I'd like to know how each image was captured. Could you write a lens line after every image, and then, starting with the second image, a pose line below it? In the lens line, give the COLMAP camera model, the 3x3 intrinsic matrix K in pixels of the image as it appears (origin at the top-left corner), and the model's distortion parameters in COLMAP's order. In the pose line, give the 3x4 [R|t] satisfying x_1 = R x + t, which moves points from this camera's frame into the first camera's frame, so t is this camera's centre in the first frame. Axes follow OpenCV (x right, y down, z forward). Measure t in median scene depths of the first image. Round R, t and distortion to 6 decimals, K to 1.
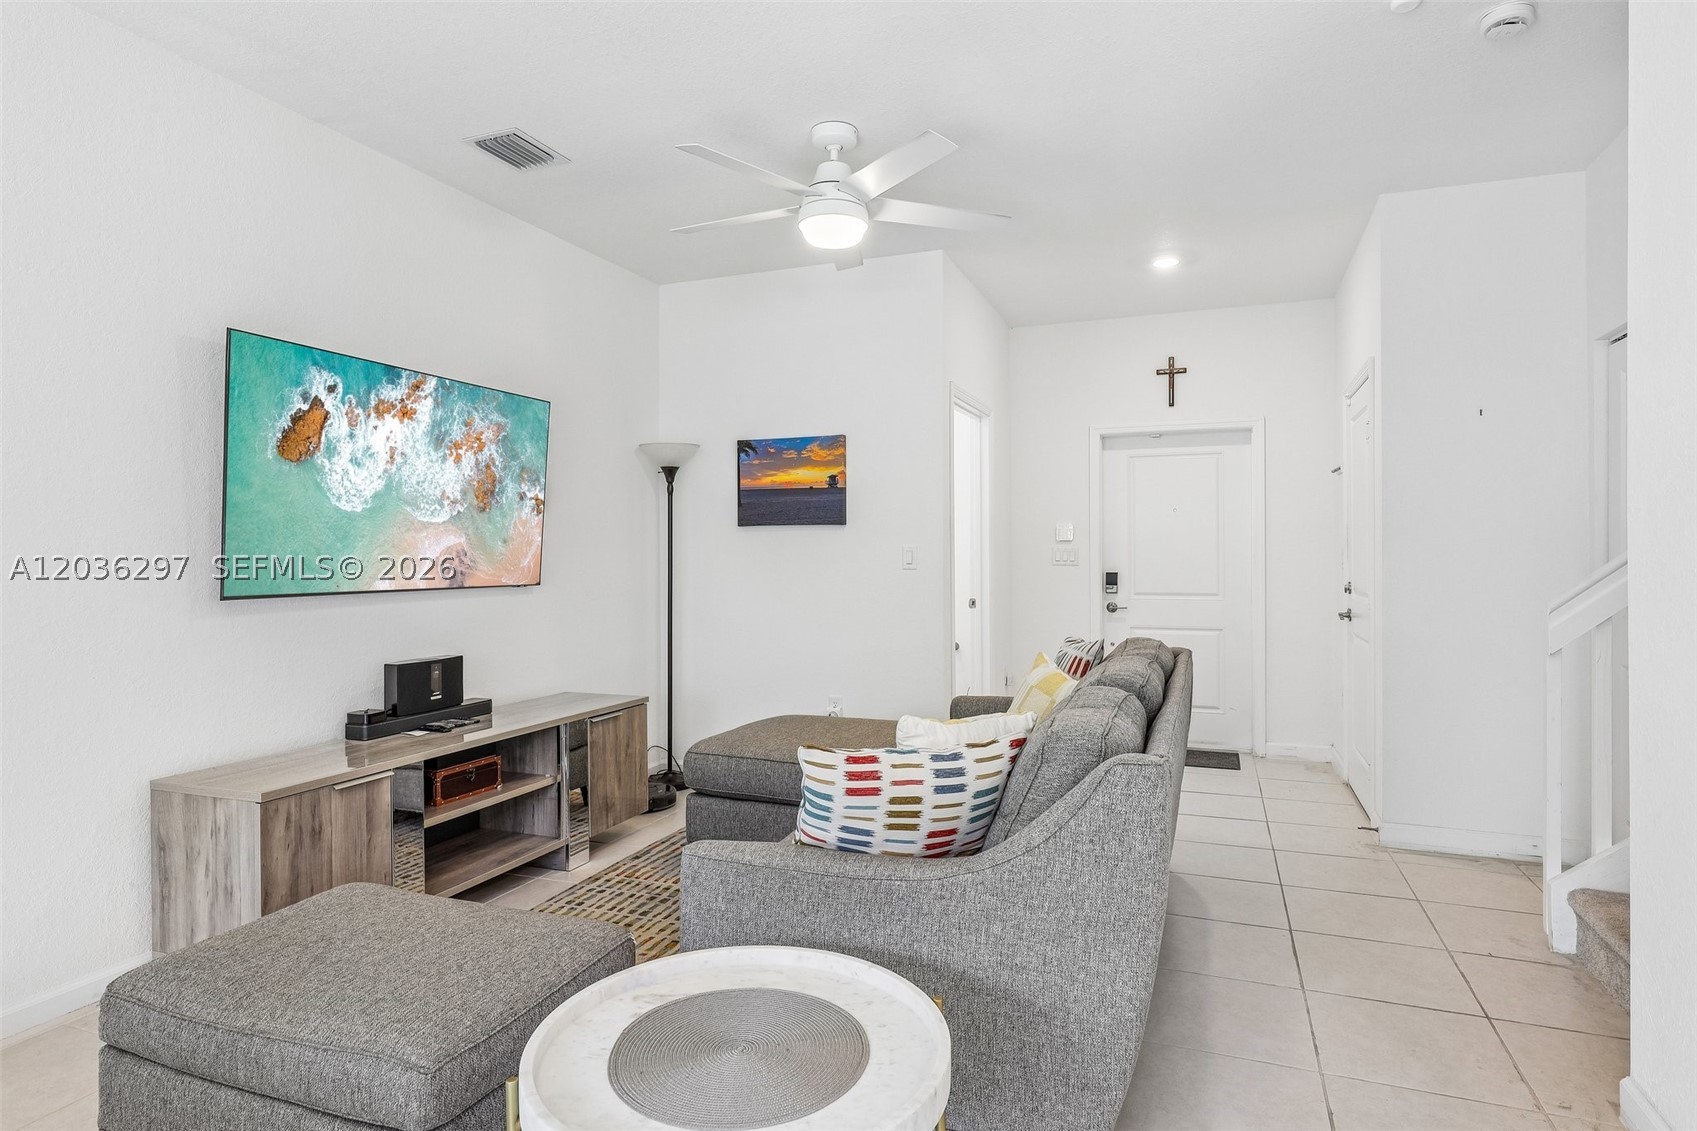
lens RADIAL K [[936.5, 0, 854.9], [0, 936.5, 556.3], [0, 0, 1]] dist [0.000036, -0.004286]
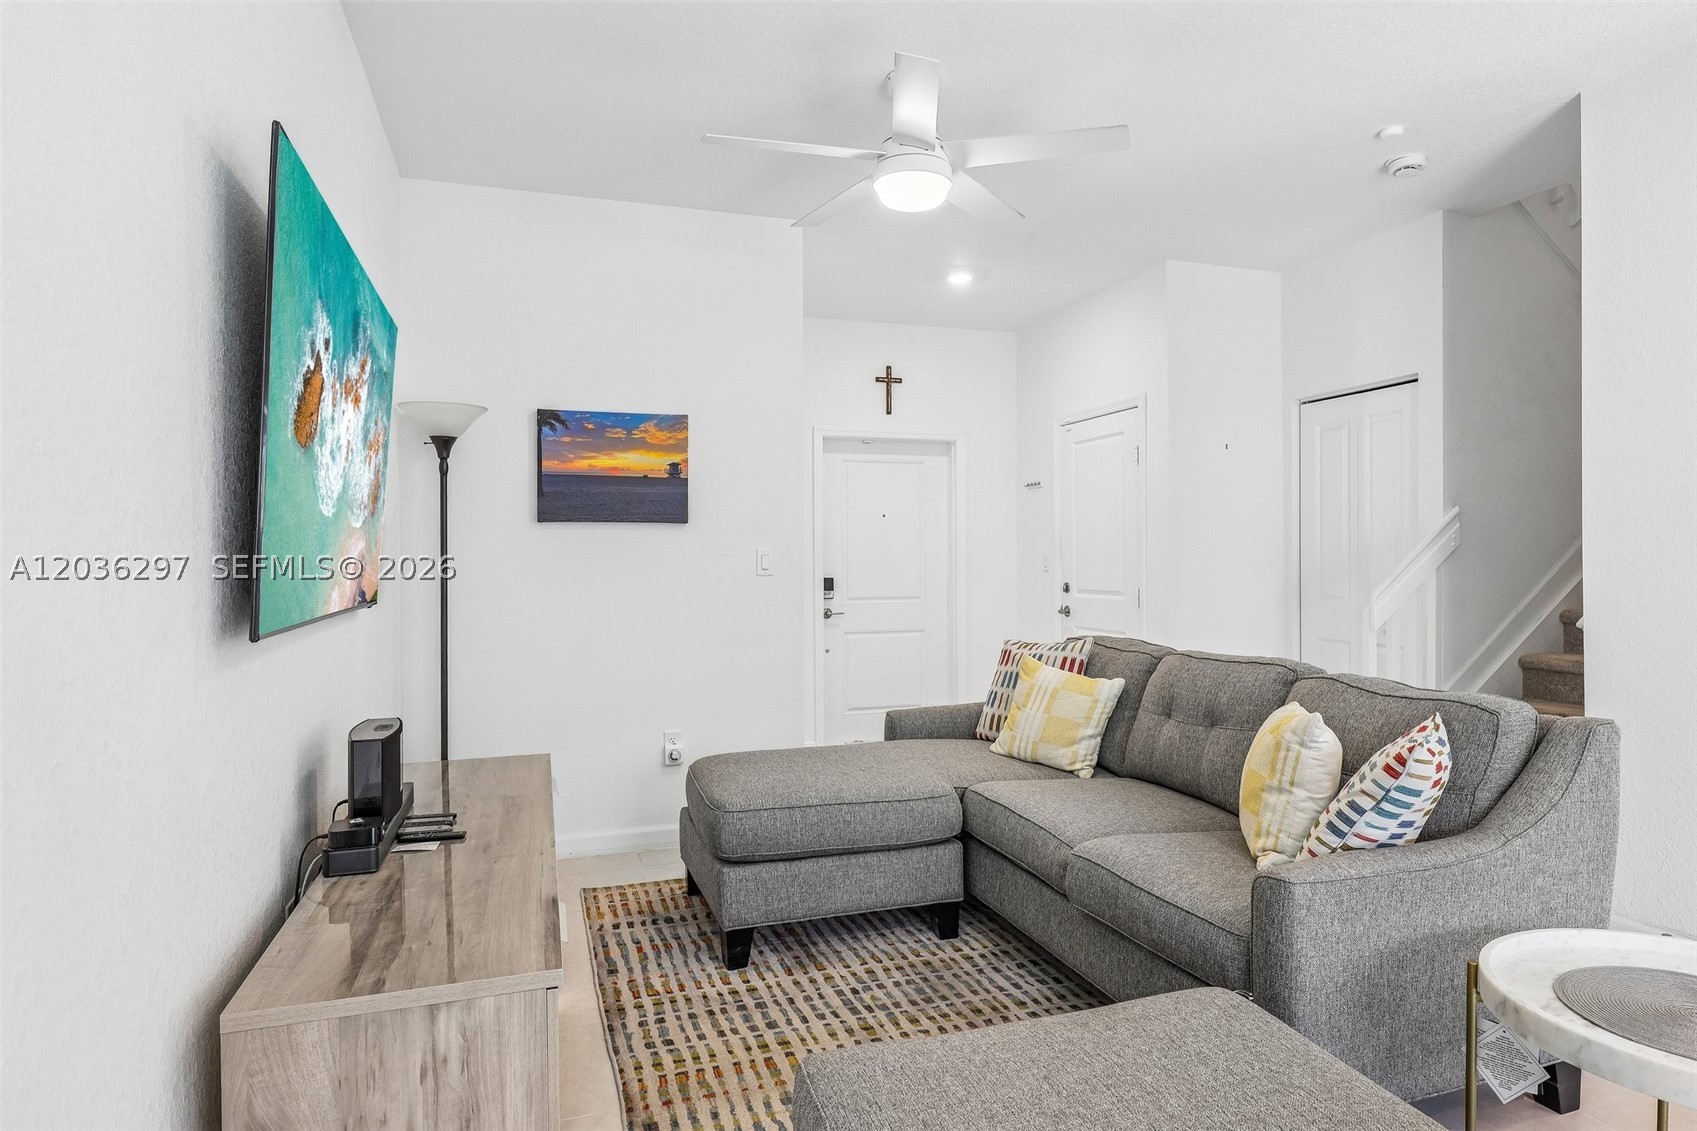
lens RADIAL K [[1012.3, 0, 849.0], [0, 1012.3, 552.4], [0, 0, 1]] dist [0.000622, -0.000641]
pose [[0.767879, 0.004612, 0.640579, -0.475567], [0.002178, 0.999949, -0.009811, 0.001530], [-0.640592, 0.008929, 0.767830, 0.214278]]
